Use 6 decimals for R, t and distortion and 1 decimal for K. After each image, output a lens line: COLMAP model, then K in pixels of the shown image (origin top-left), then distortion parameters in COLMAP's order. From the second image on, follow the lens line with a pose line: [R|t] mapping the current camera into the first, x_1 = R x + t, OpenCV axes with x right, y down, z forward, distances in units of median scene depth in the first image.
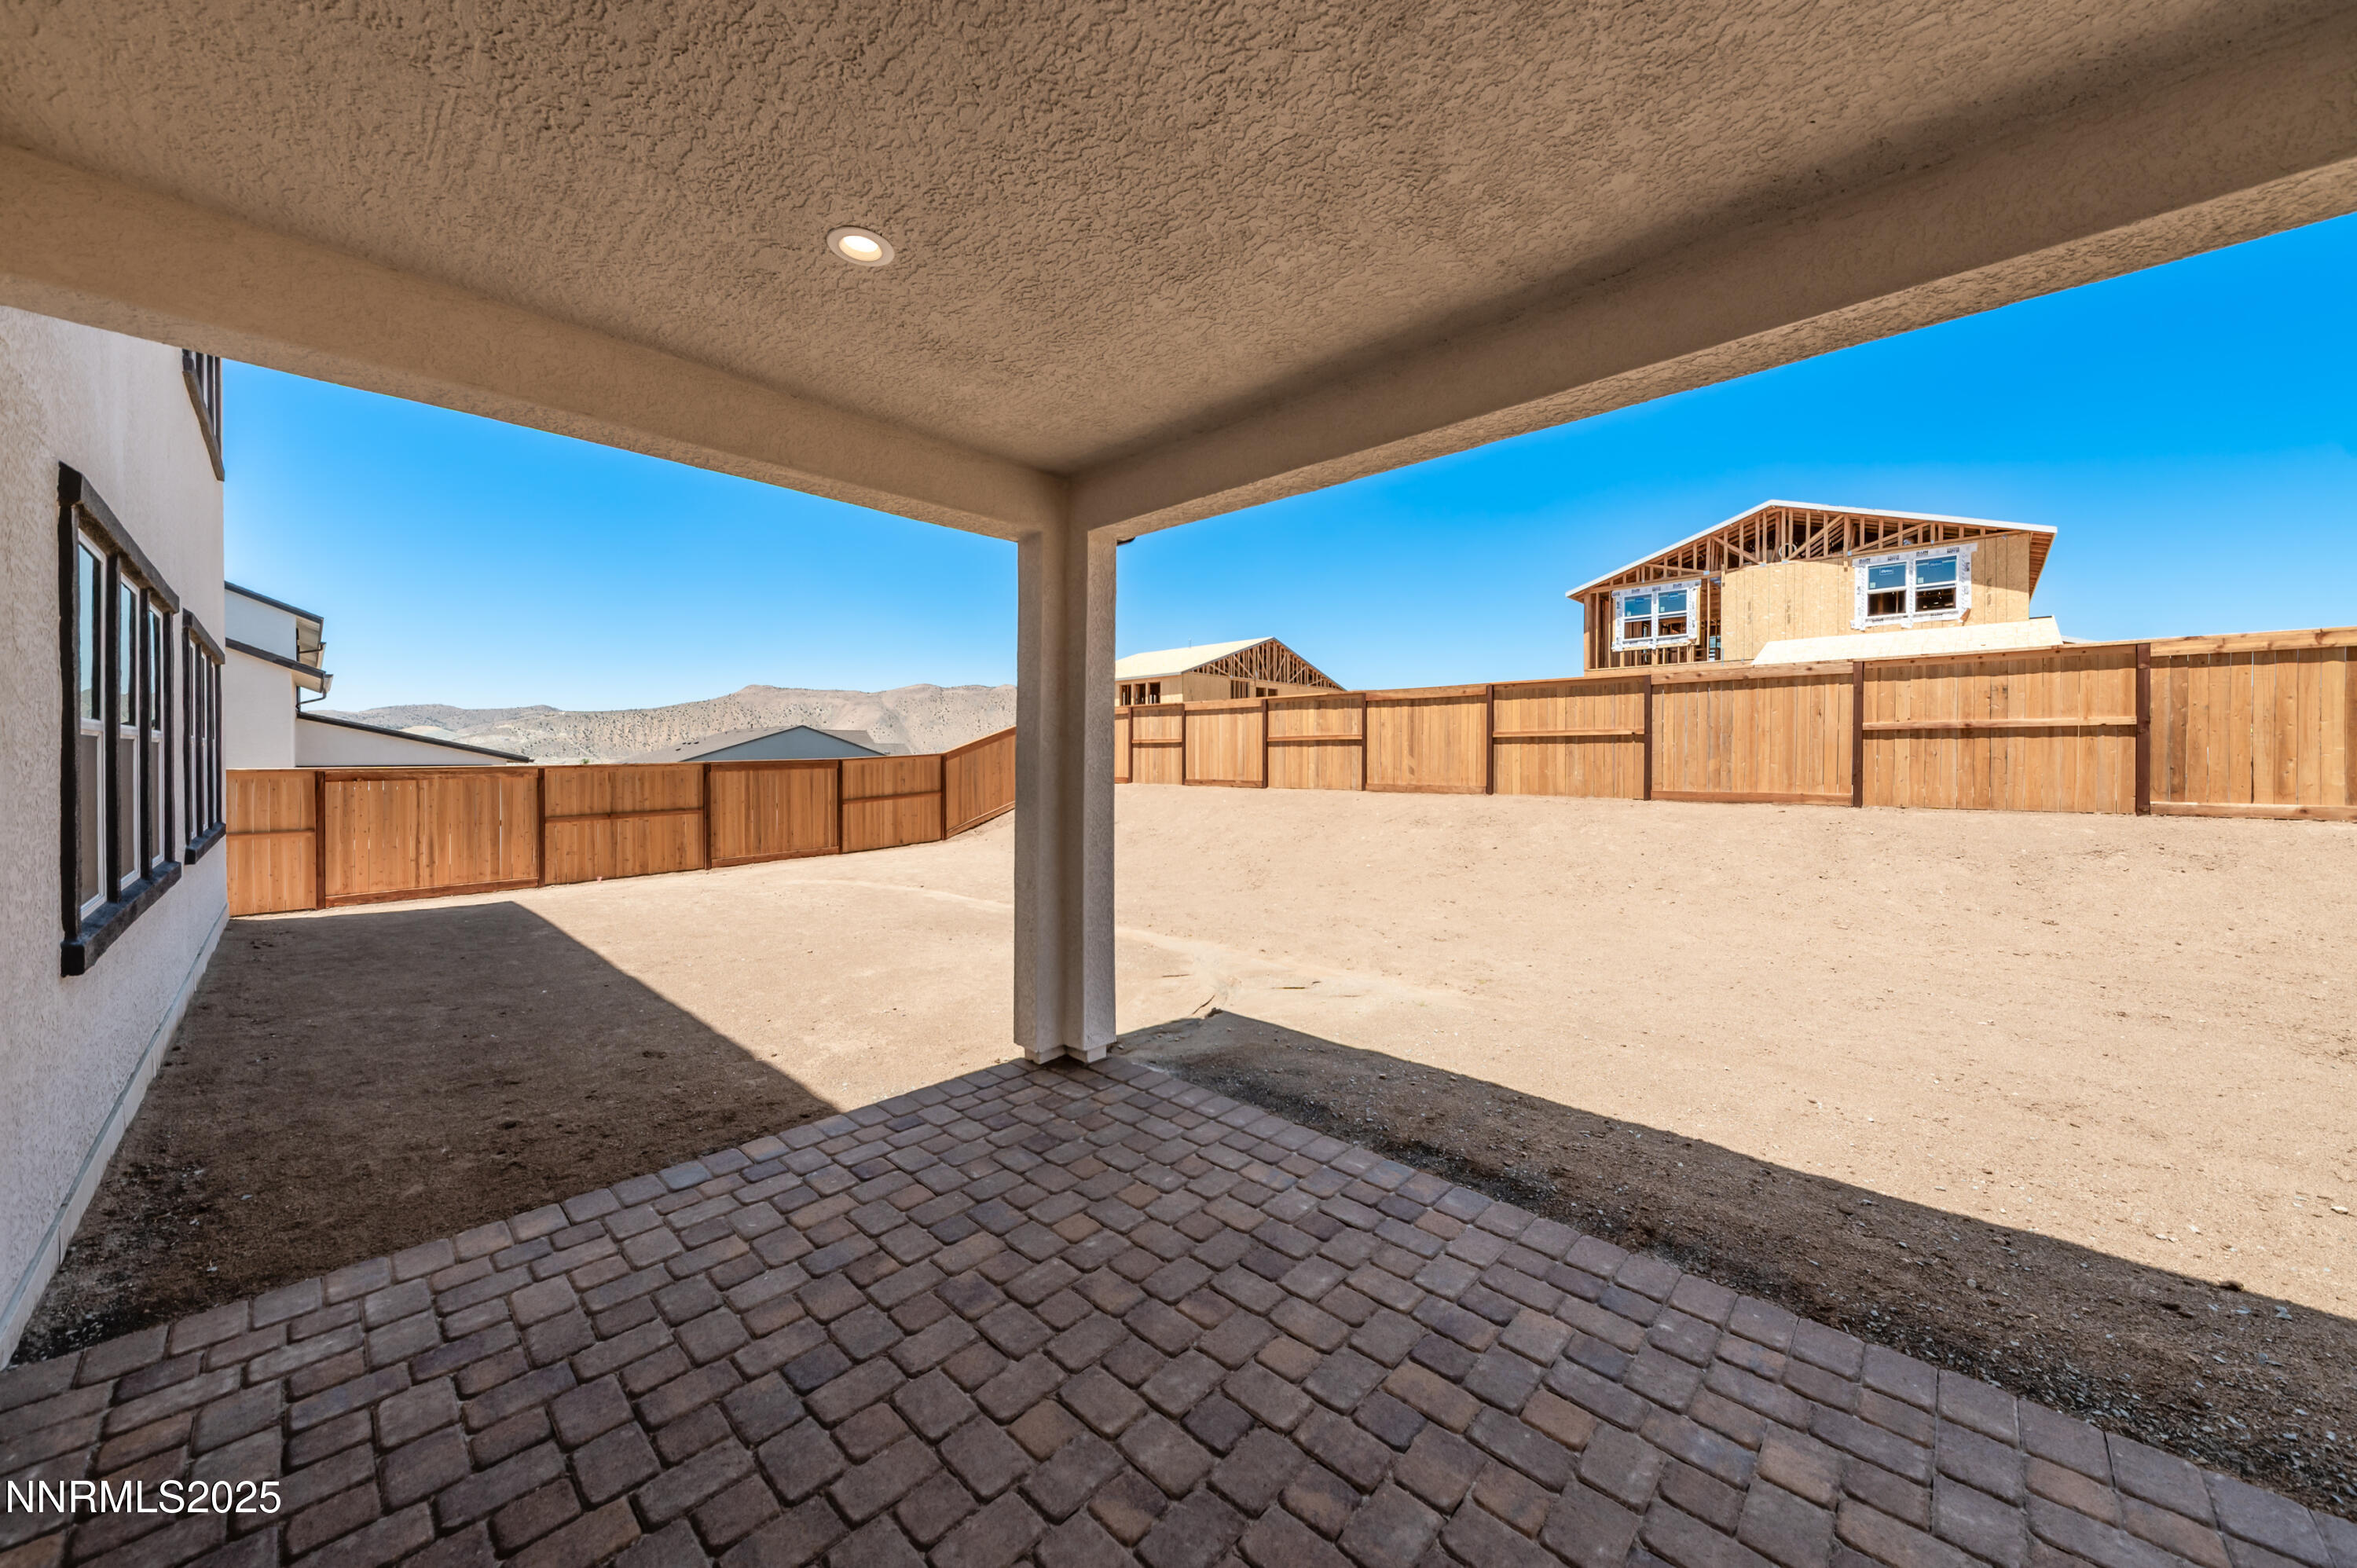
lens RADIAL K [[828.4, 0, 1184.8], [0, 828.4, 767.2], [0, 0, 1]] dist [0.017559, 0.000075]
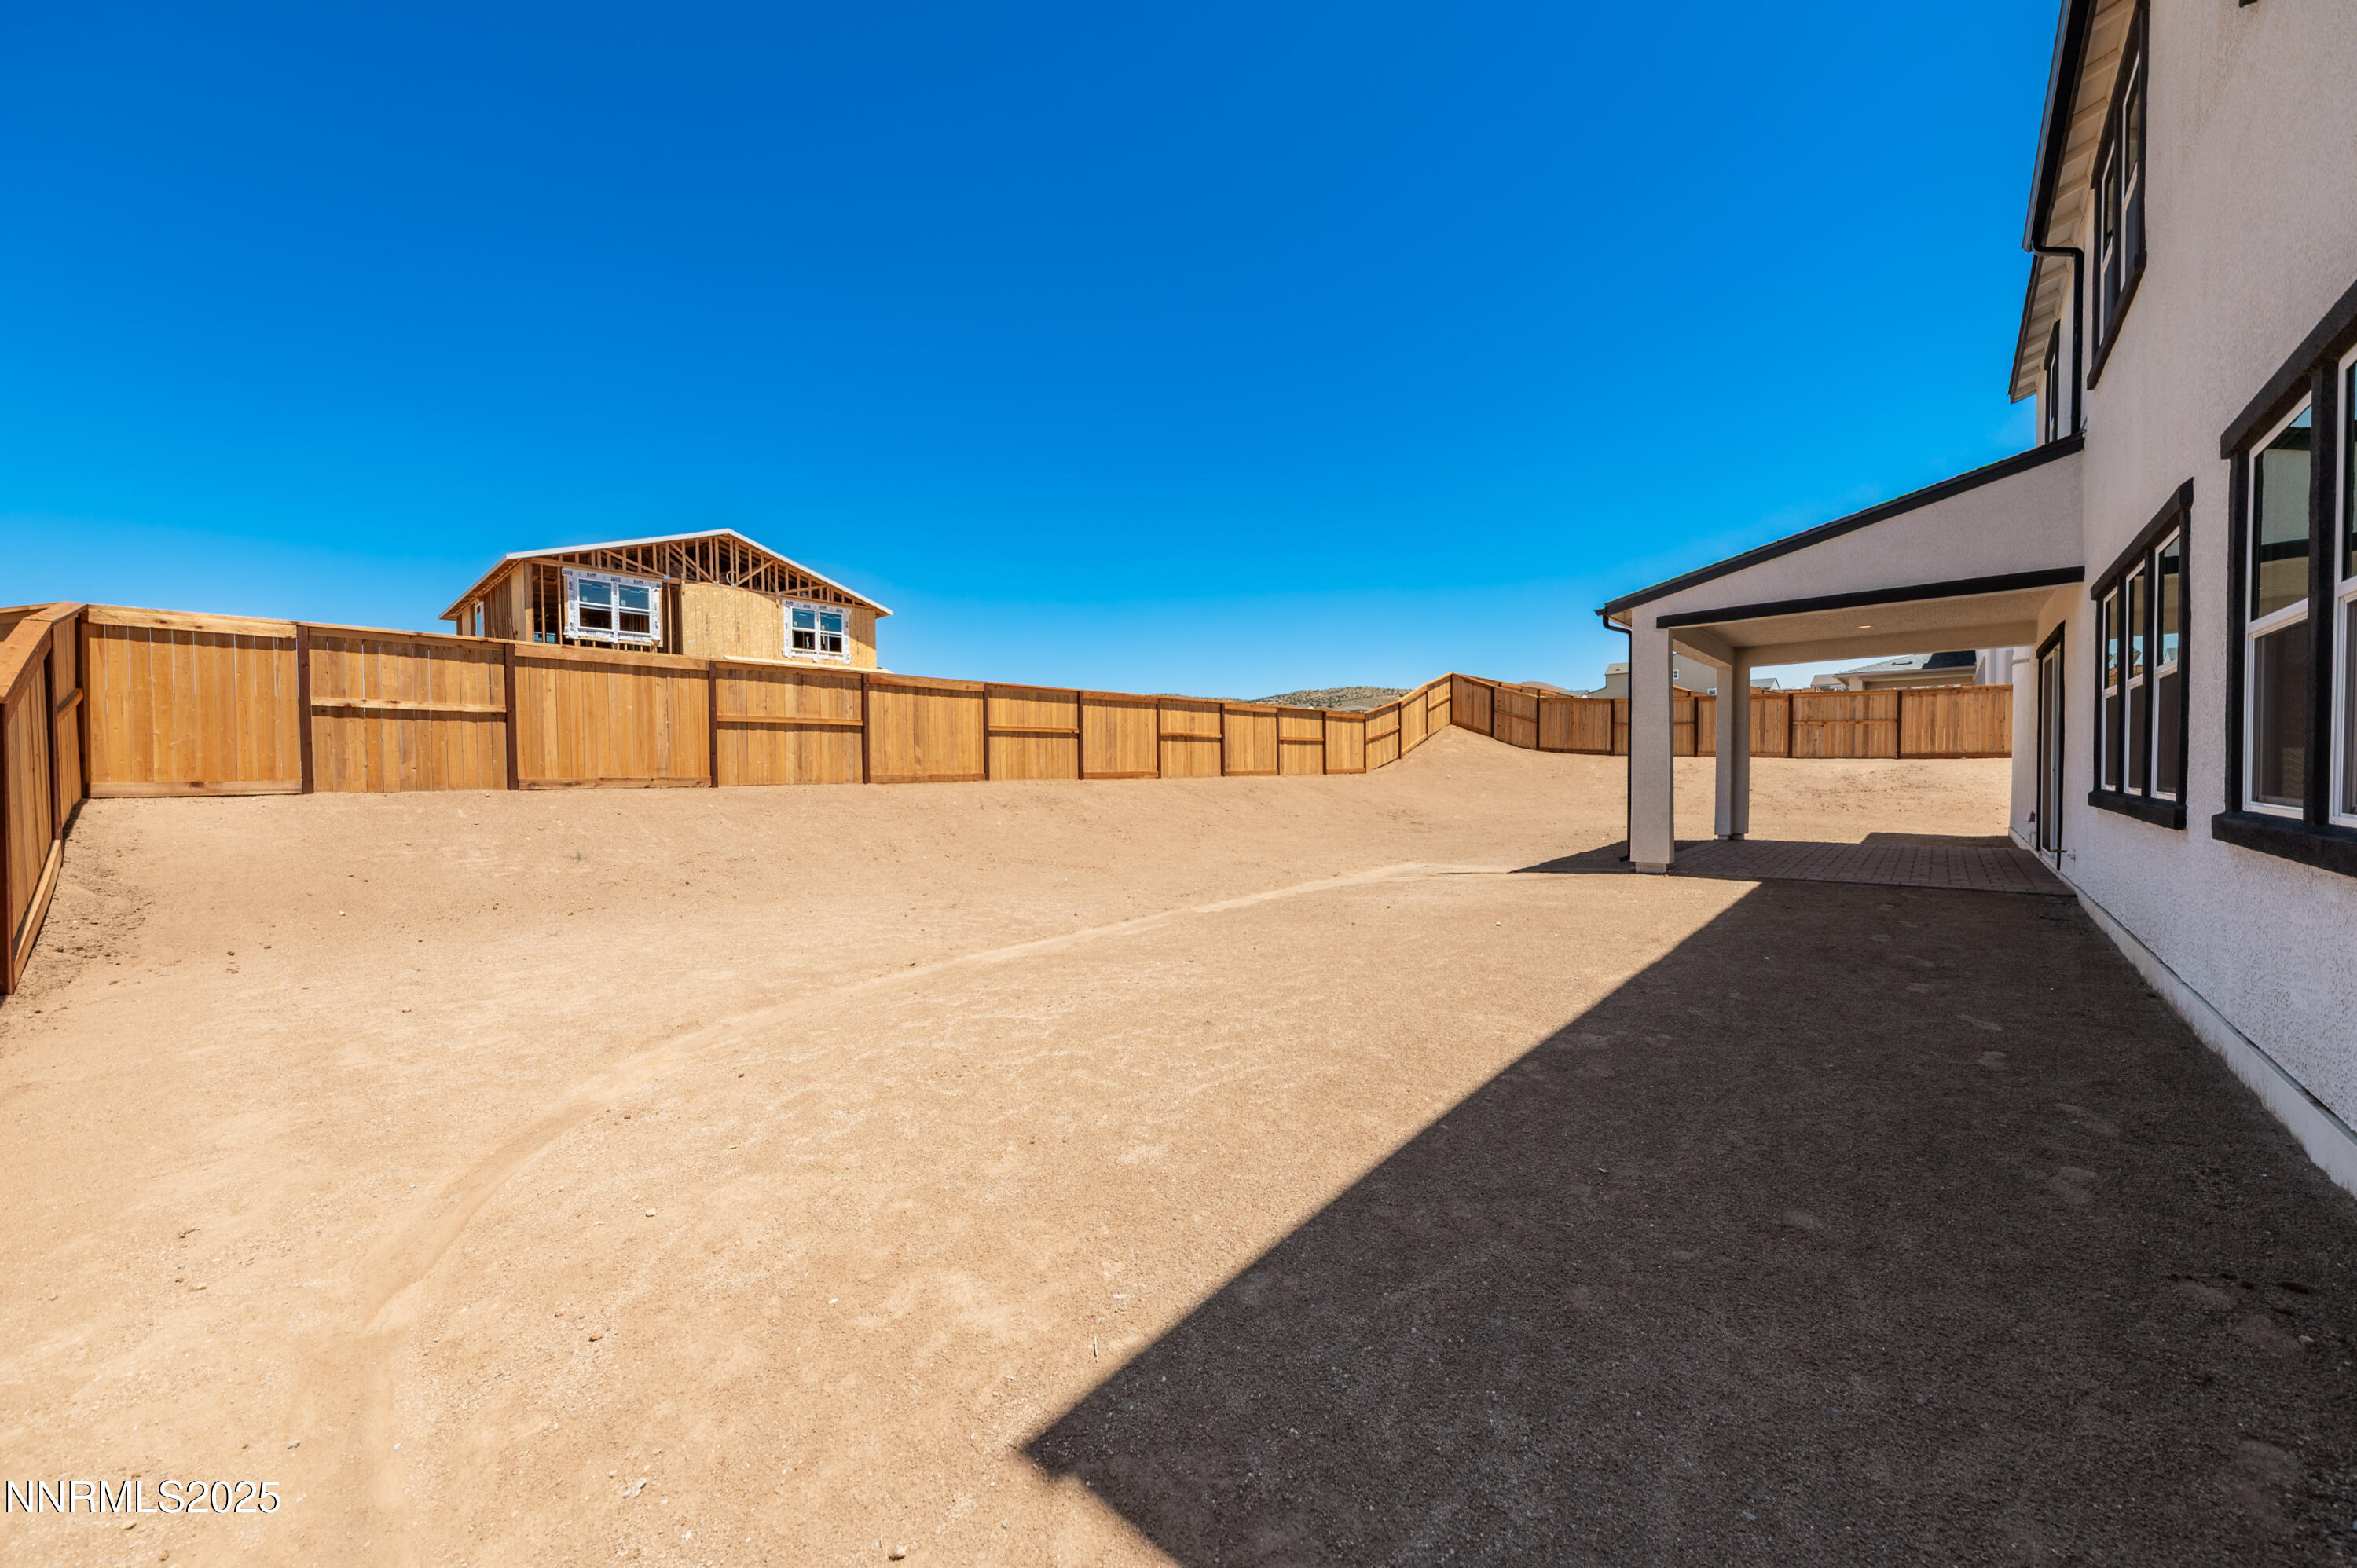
lens RADIAL K [[828.4, 0, 1183.5], [0, 828.4, 784.6], [0, 0, 1]] dist [0.017559, 0.000075]
pose [[-0.019187, -0.020416, 0.999607, -0.621779], [0.021690, 0.999548, 0.020831, 0.016582], [-0.999581, 0.022081, -0.018736, 0.618363]]
